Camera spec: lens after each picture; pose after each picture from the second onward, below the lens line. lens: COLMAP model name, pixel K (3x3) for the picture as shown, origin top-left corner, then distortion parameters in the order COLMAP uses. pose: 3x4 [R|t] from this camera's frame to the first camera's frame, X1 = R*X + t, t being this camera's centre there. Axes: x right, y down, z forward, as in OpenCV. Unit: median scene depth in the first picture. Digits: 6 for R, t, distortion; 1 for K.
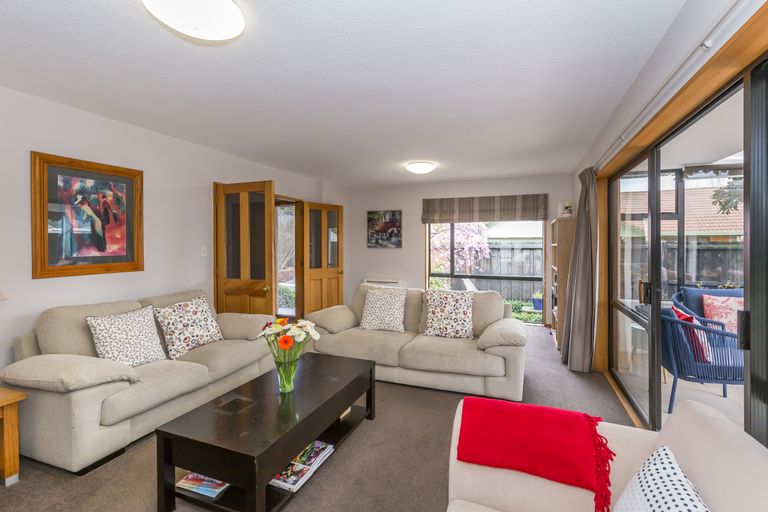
lens RADIAL K [[332.3, 0, 414.1], [0, 332.3, 248.3], [0, 0, 1]] dist [0.002535, 0.000705]
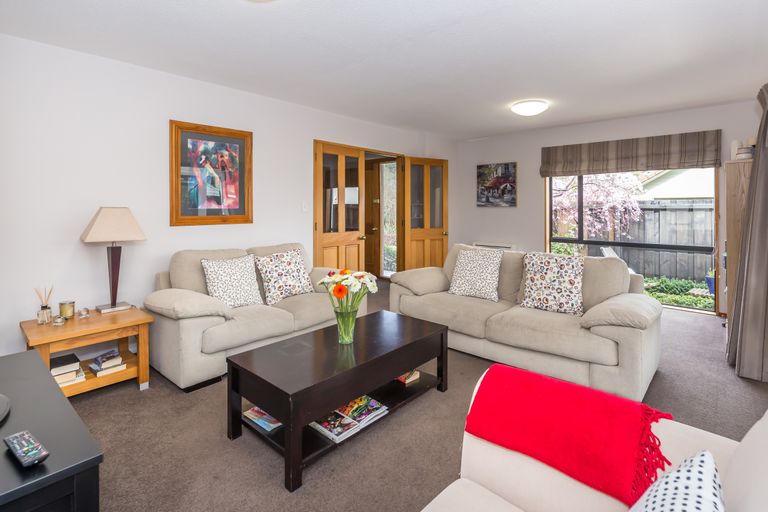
lens RADIAL K [[379.4, 0, 421.7], [0, 379.4, 209.9], [0, 0, 1]] dist [0.005553, 0.000178]
pose [[0.938902, 0.000626, -0.344185, 0.138863], [-0.003951, 0.999952, -0.008959, 0.032871], [0.344163, 0.009771, 0.938859, 0.019891]]
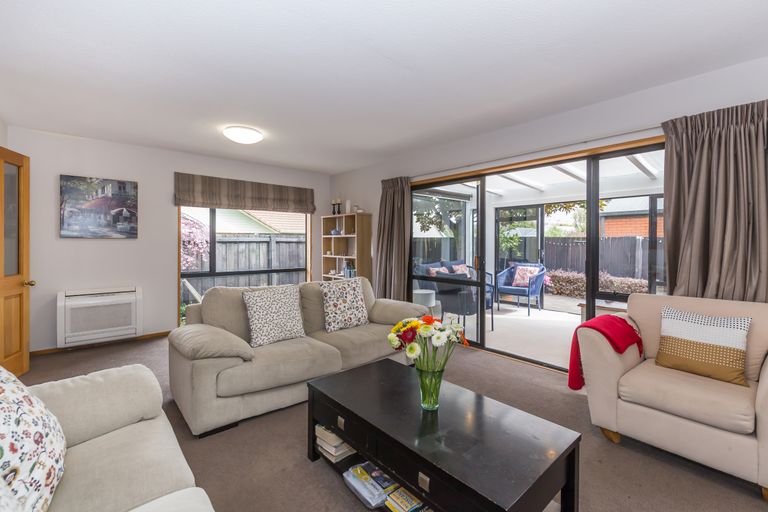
lens RADIAL K [[332.3, 0, 382.7], [0, 332.3, 248.3], [0, 0, 1]] dist [0.002535, 0.000705]
pose [[0.498662, -0.015479, 0.866658, -0.749245], [0.007944, 0.999880, 0.013287, 0.026462], [-0.866760, 0.000259, 0.498725, 0.473456]]
